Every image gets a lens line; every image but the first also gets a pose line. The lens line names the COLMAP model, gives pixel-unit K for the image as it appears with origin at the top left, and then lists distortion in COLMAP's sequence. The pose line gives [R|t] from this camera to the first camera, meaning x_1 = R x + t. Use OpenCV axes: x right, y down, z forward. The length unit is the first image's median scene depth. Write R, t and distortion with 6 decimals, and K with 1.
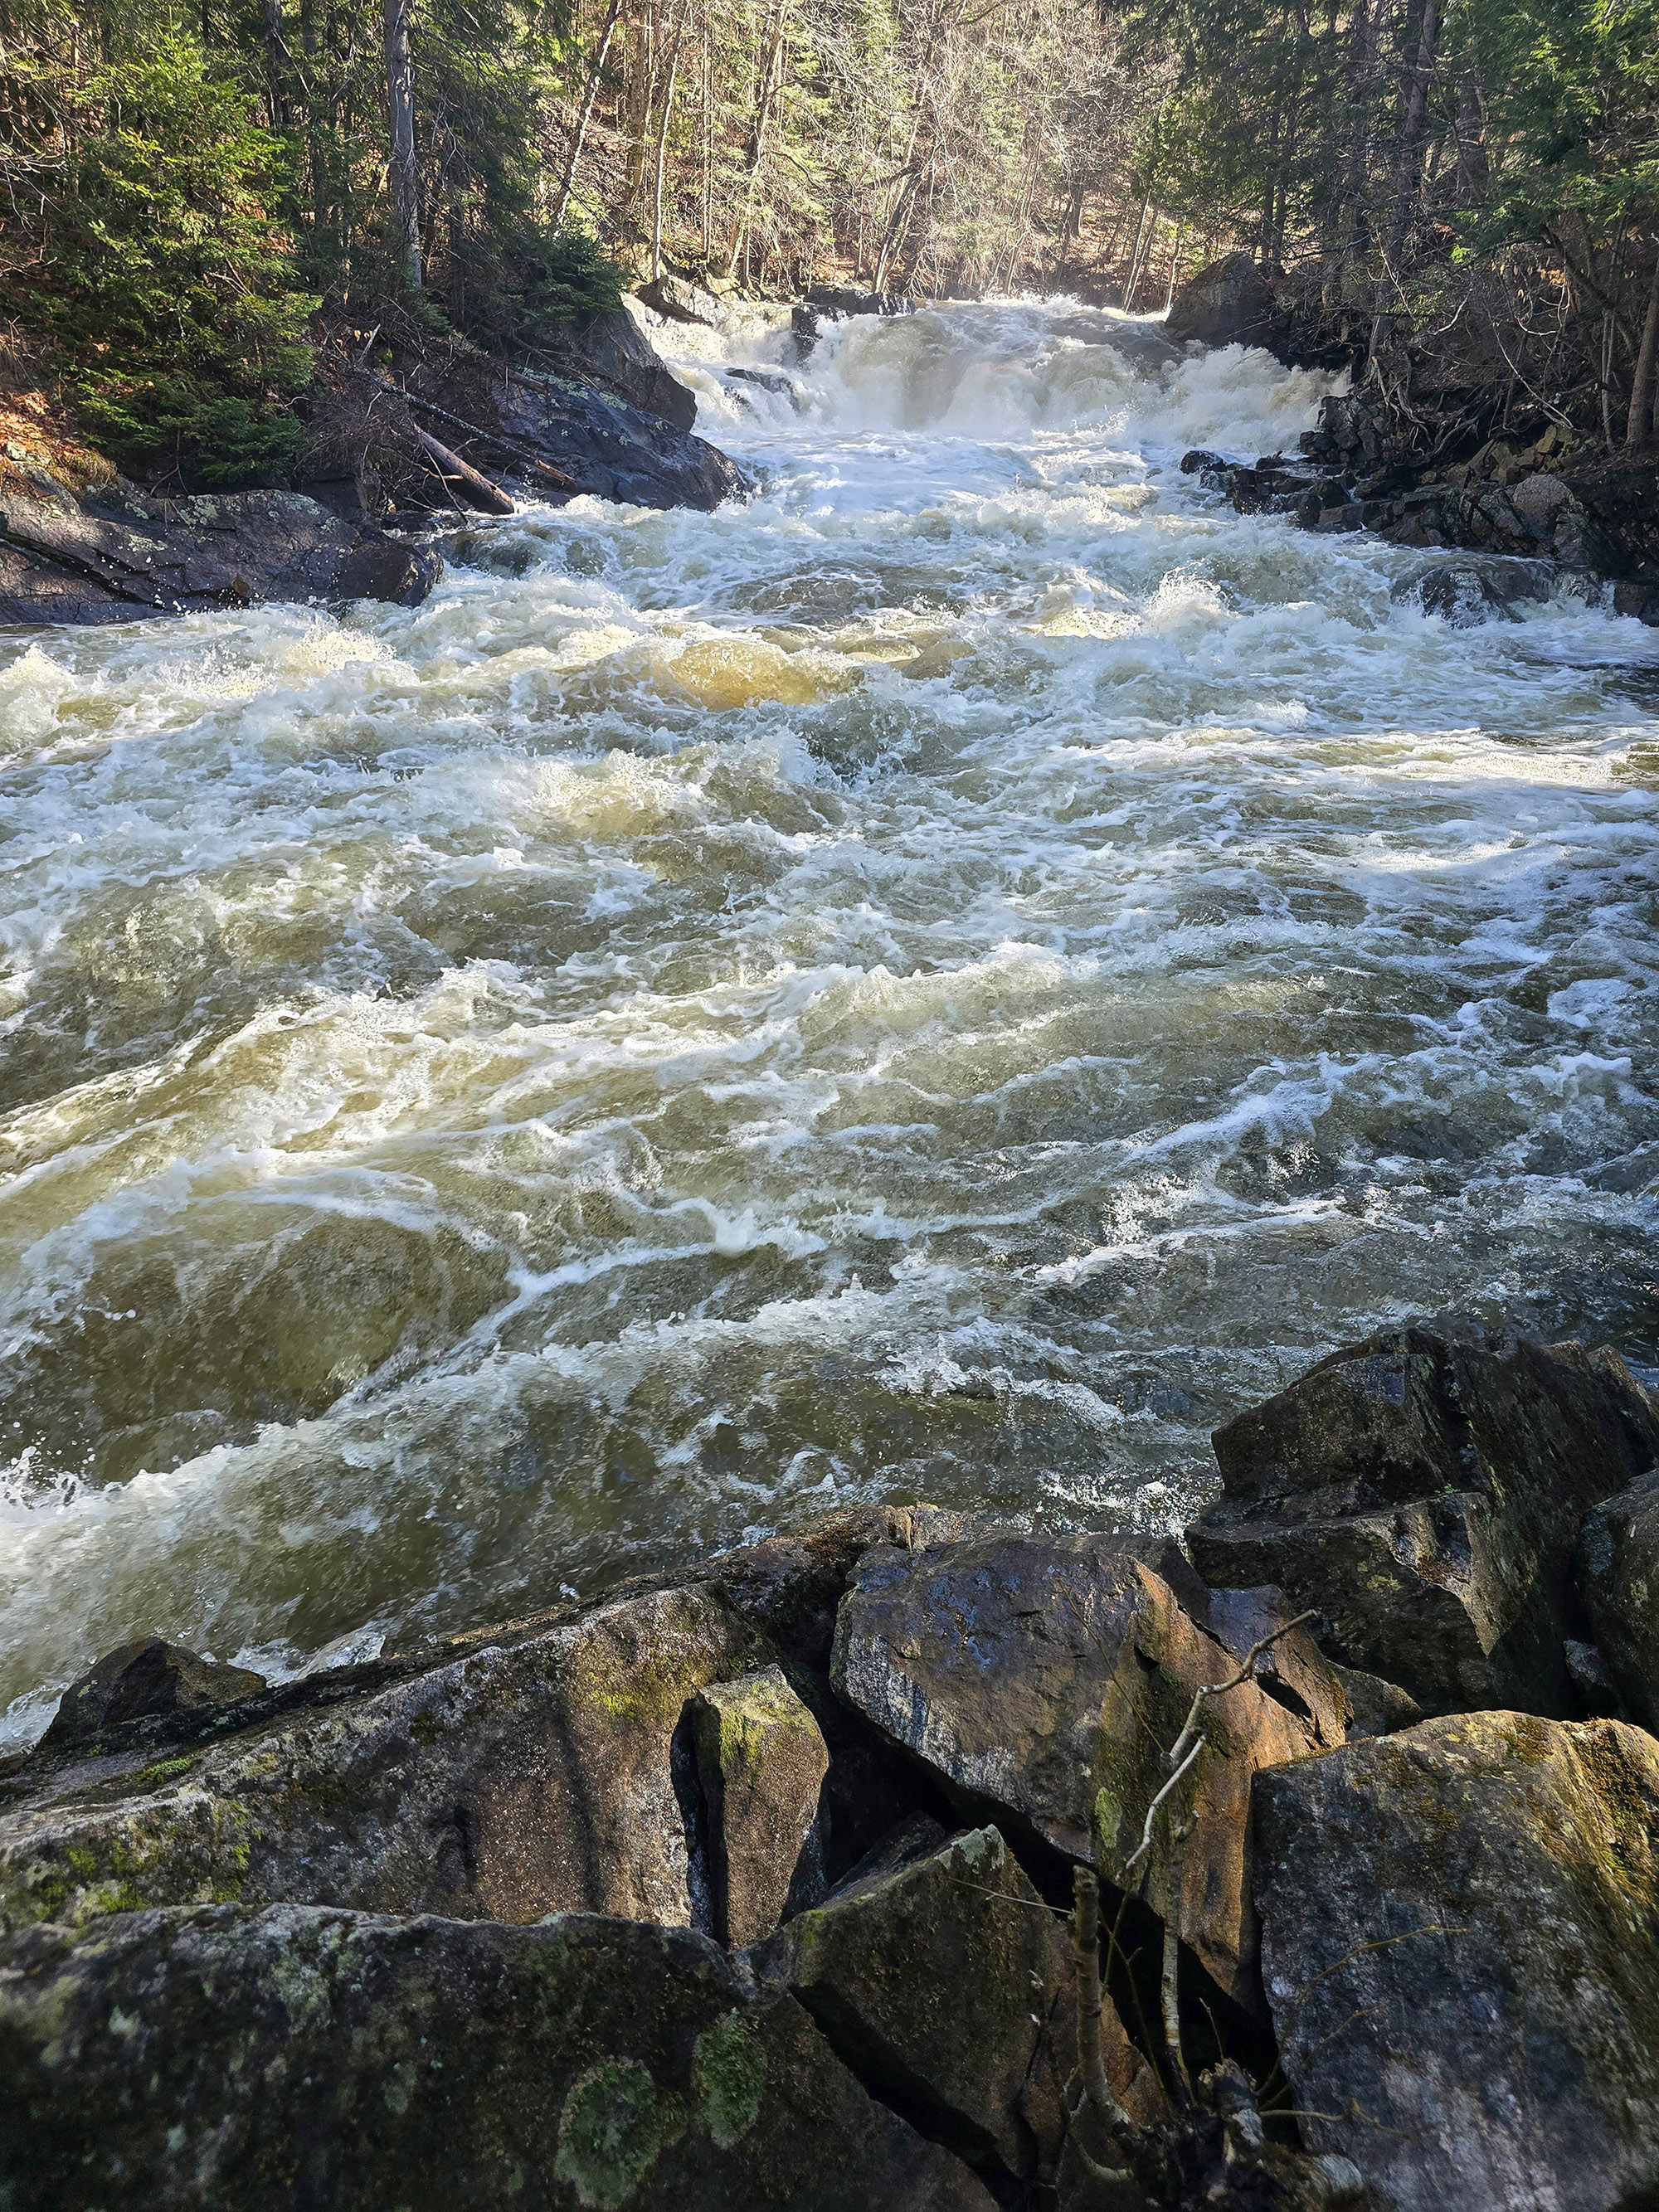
lens RADIAL K [[1724.6, 0, 829.5], [0, 1724.6, 1106.0], [0, 0, 1]] dist [0.073018, -0.072027]
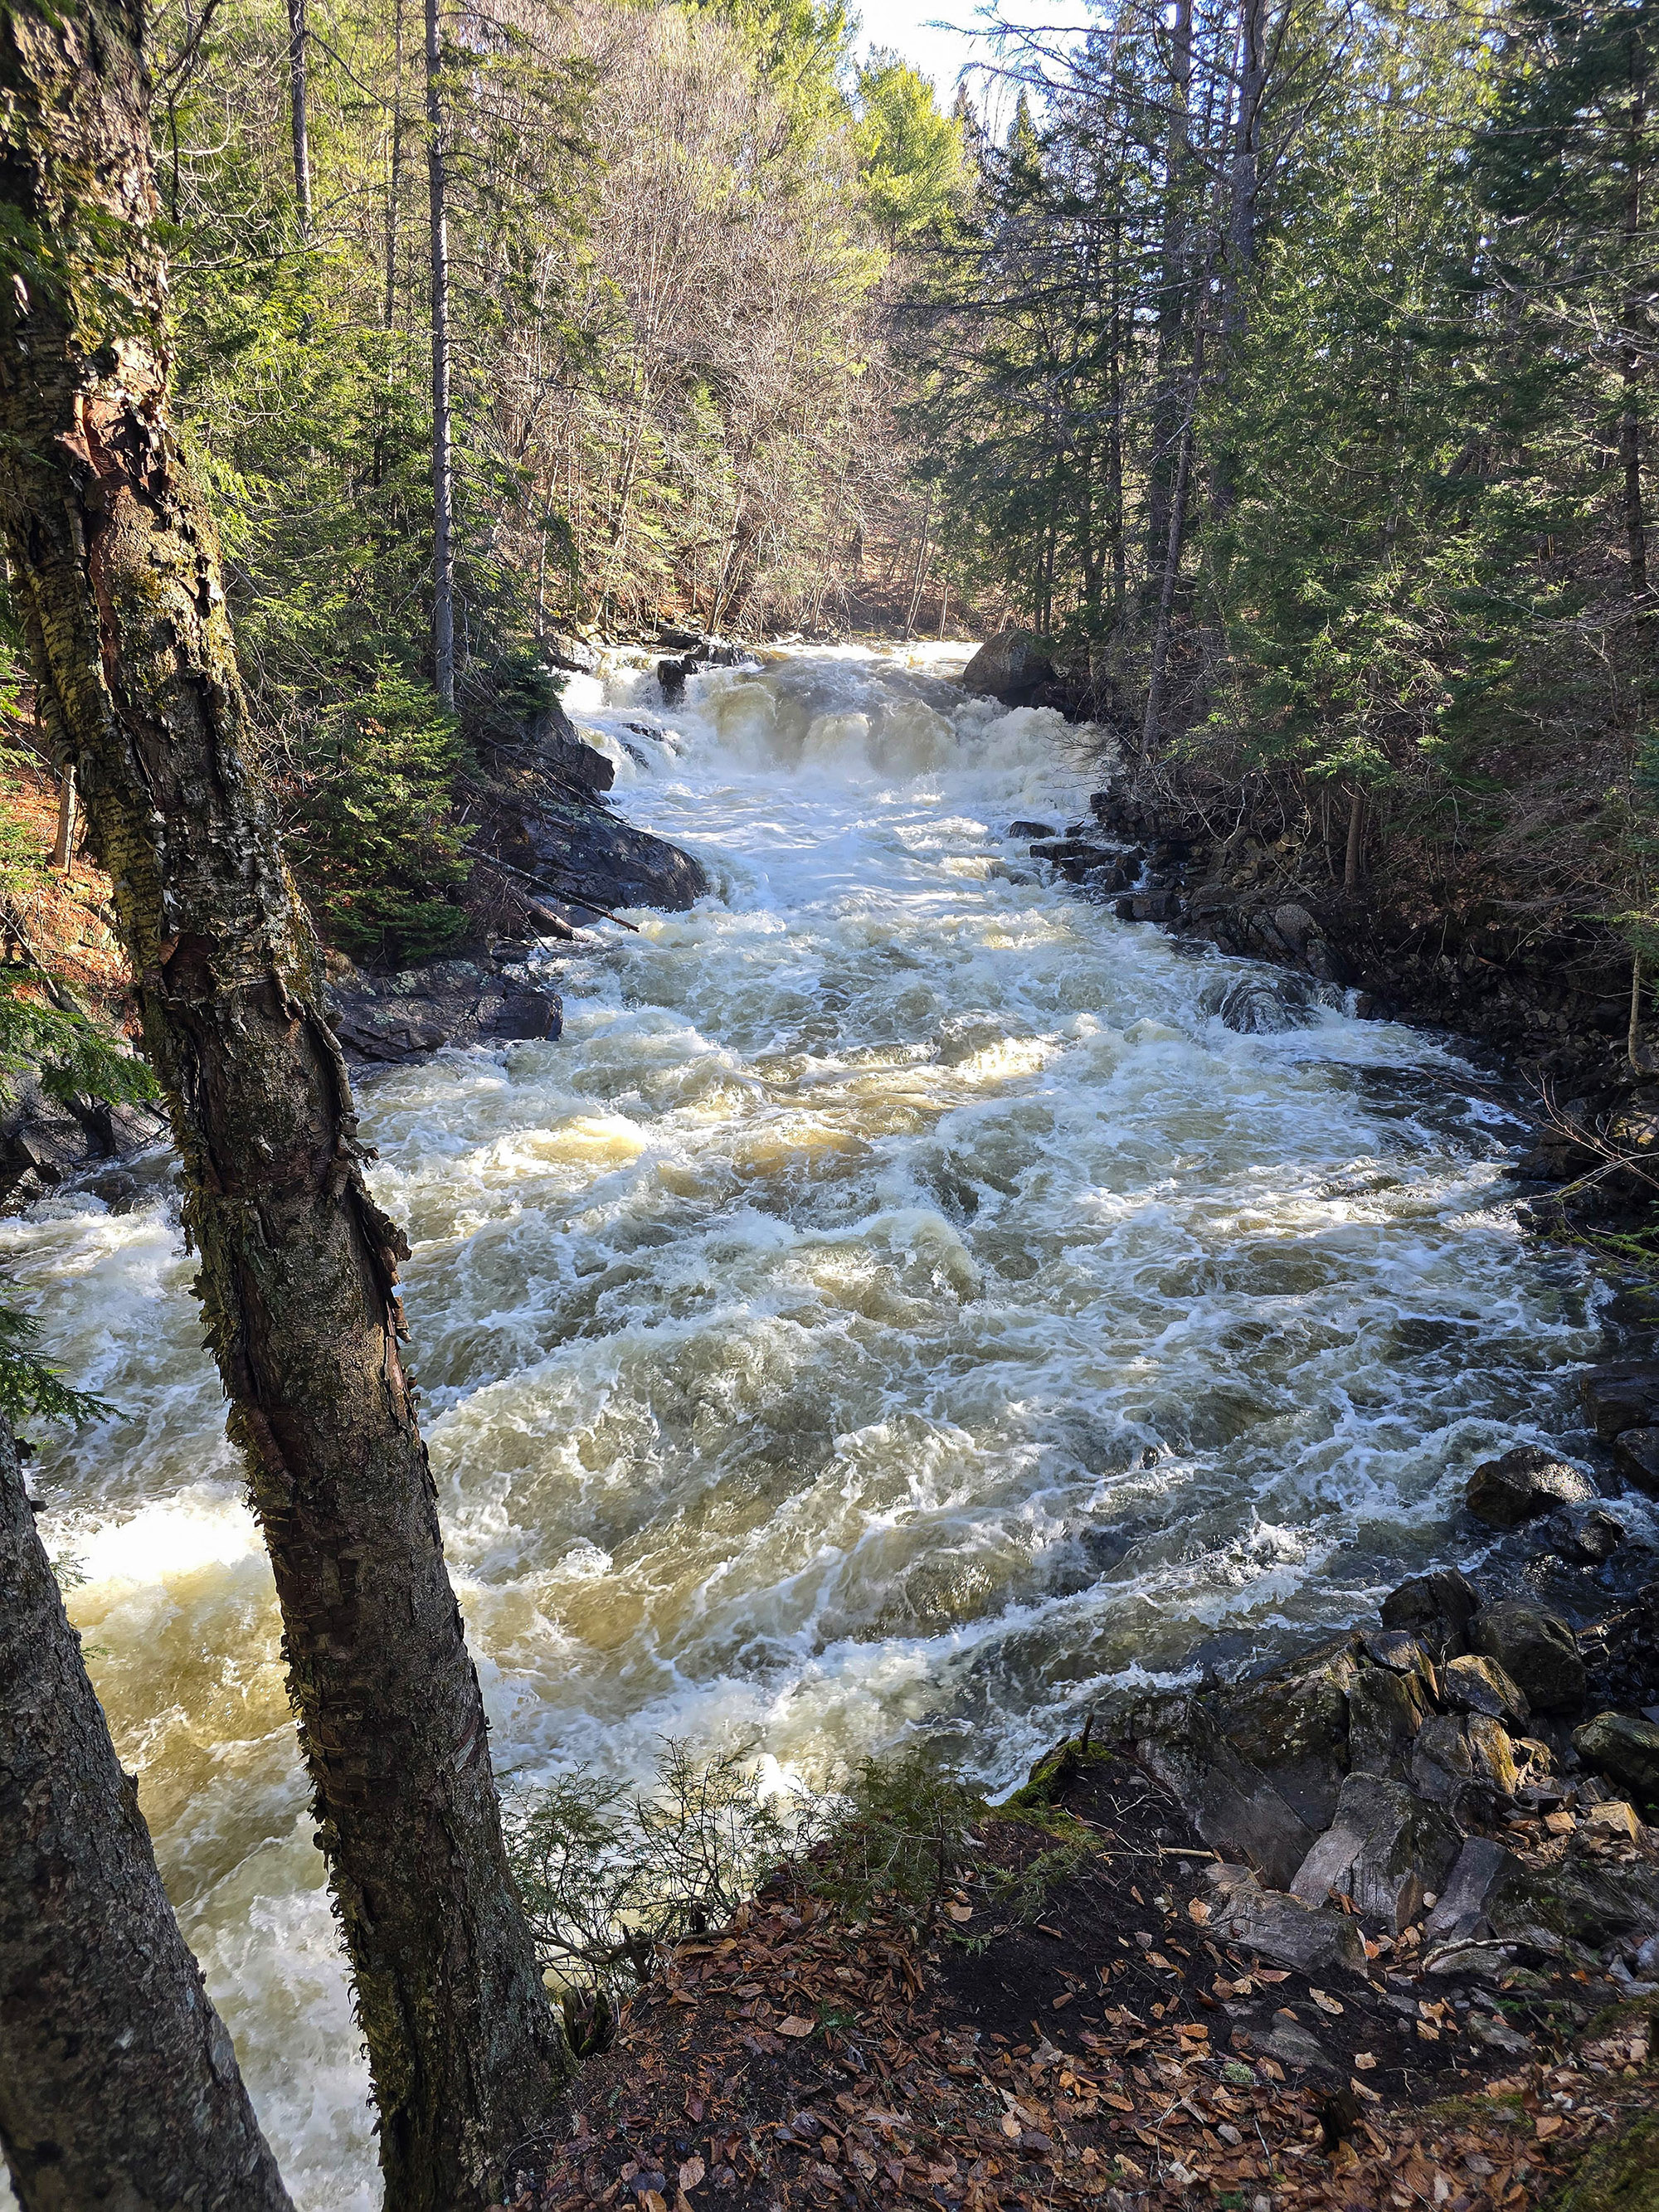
lens RADIAL K [[1724.6, 0, 829.5], [0, 1724.6, 1106.0], [0, 0, 1]] dist [0.073018, -0.072027]
pose [[0.988401, -0.036742, 0.147354, -0.089743], [0.049767, 0.995077, -0.085698, -0.040667], [-0.143480, 0.092037, 0.985364, -0.164416]]
